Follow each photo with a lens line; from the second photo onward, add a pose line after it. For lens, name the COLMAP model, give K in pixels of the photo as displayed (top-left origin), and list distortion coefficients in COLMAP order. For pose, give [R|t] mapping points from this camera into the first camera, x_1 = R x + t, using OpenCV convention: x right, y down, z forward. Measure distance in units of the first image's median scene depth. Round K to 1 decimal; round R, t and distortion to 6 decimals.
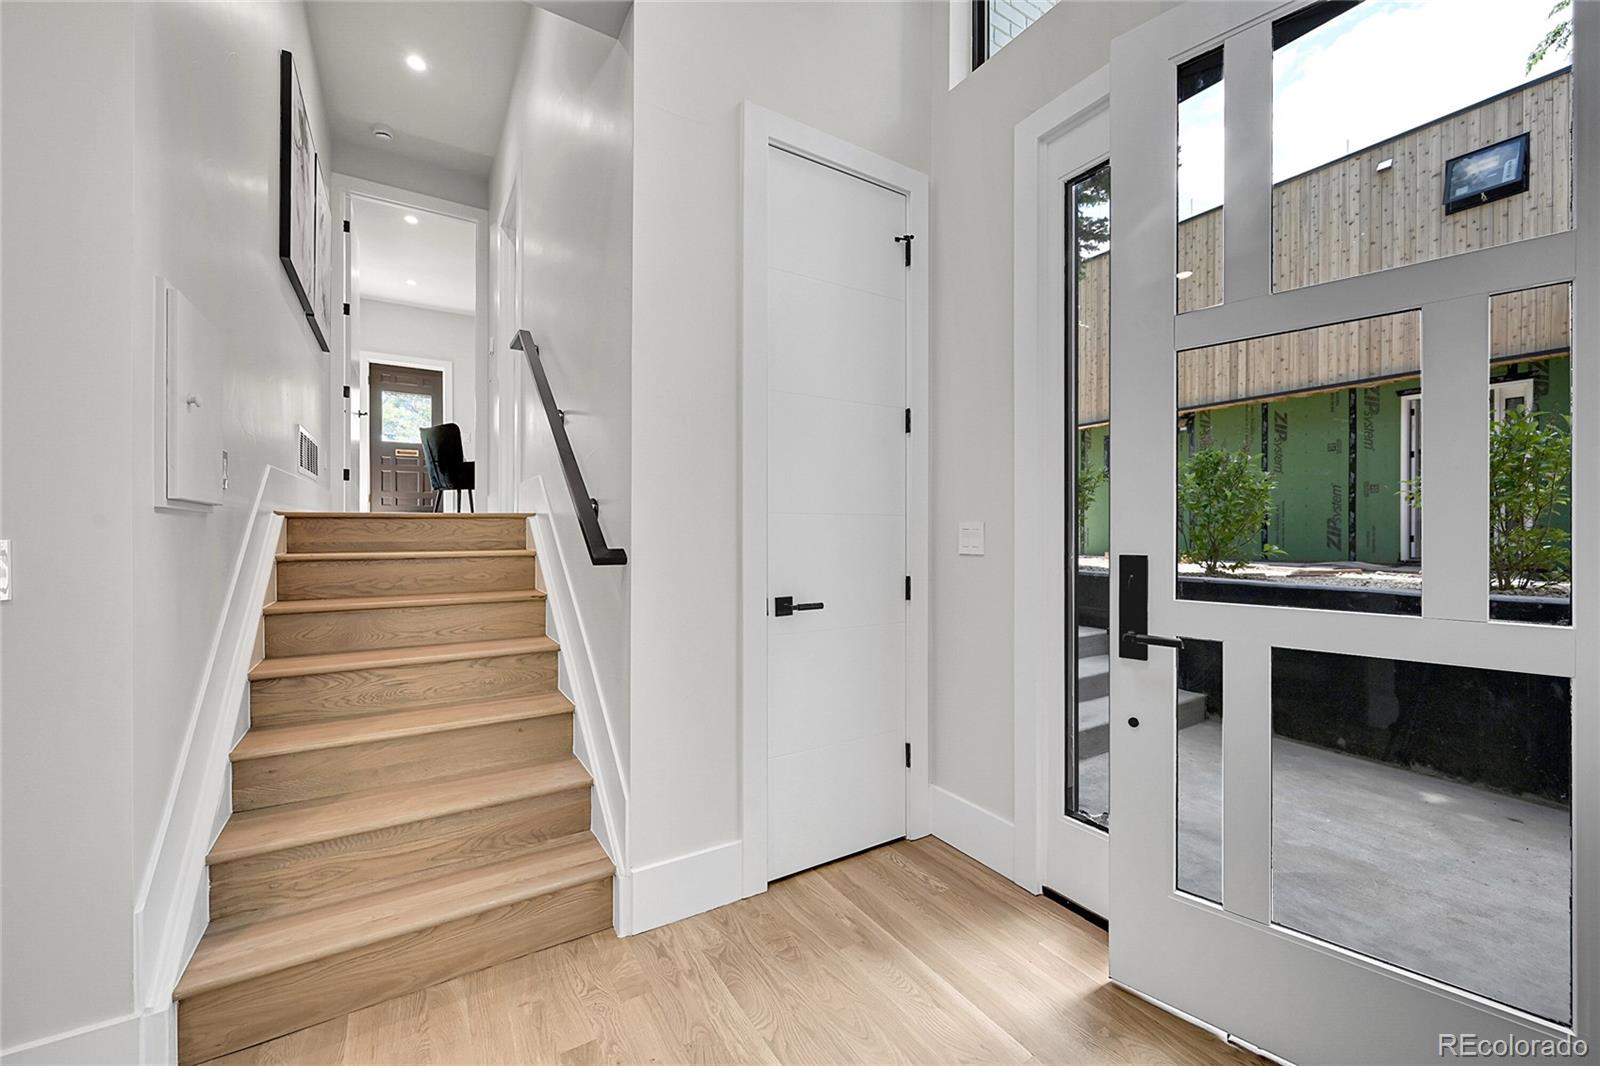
lens RADIAL K [[631.4, 0, 795.9], [0, 631.4, 532.6], [0, 0, 1]] dist [0.002519, -0.000529]
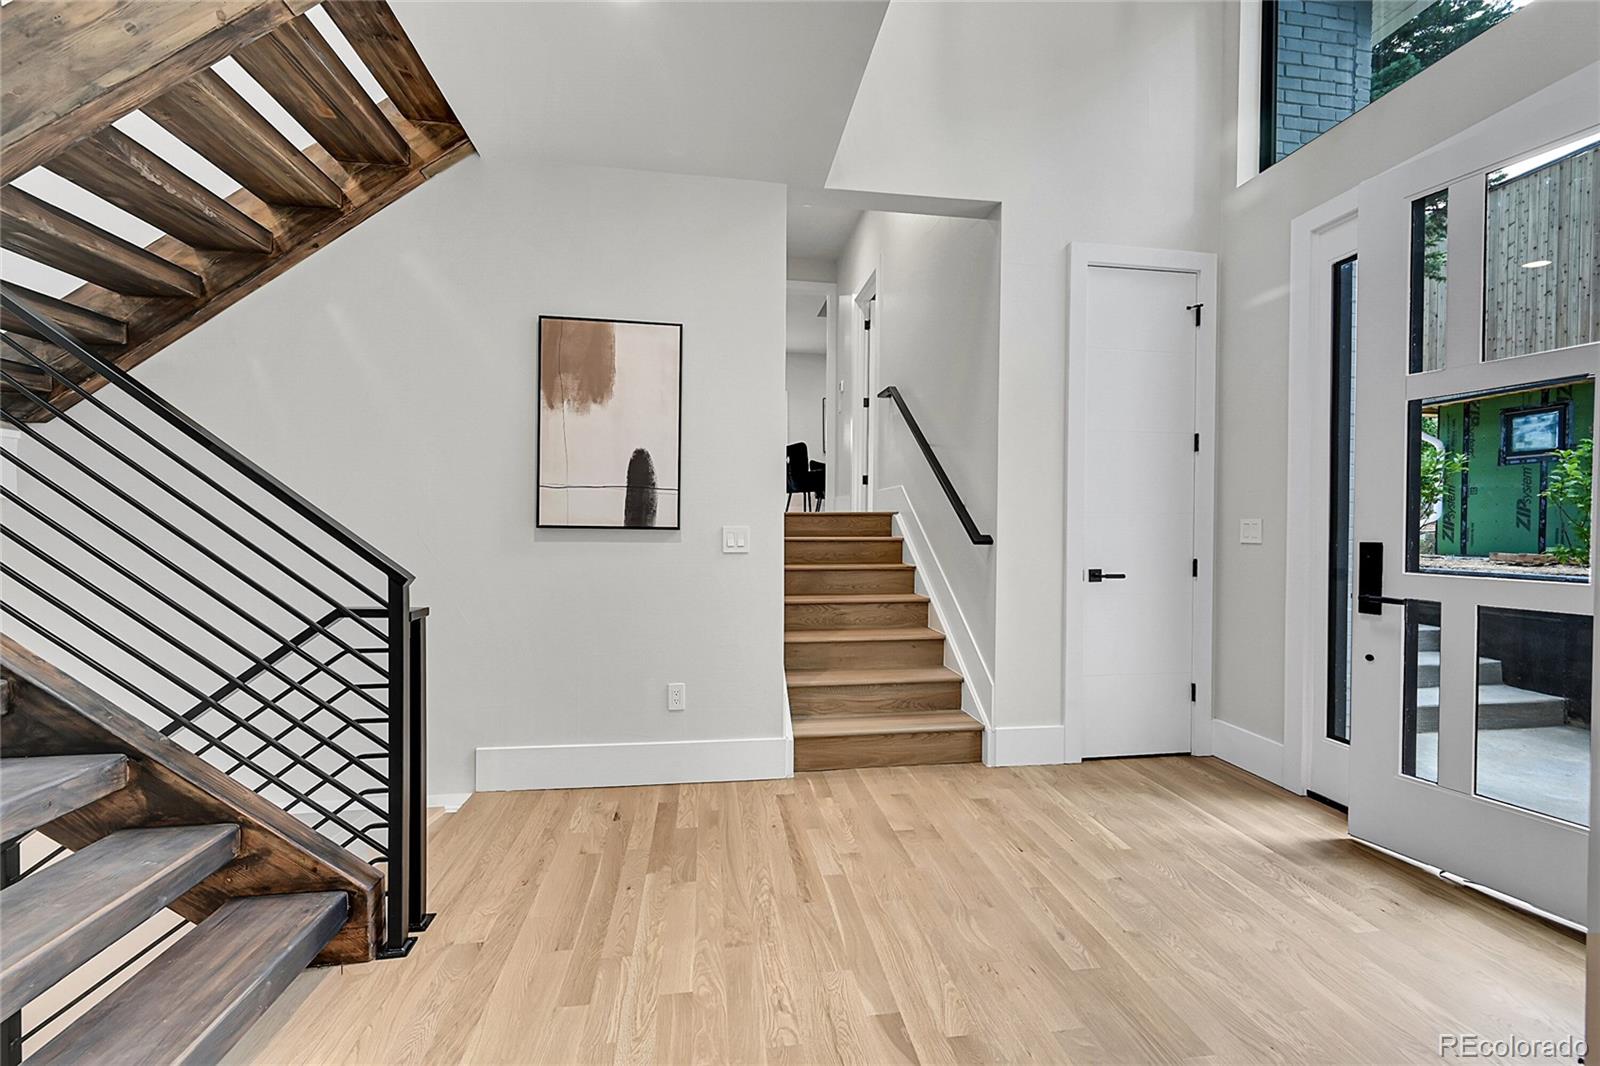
lens RADIAL K [[624.3, 0, 800.0], [0, 624.3, 533.0], [0, 0, 1]] dist [0.000585, 0.000030]
pose [[0.916880, 0.010105, -0.399035, -0.073514], [-0.006118, 0.999918, 0.011265, 0.005221], [0.399116, -0.007887, 0.916867, -0.644948]]
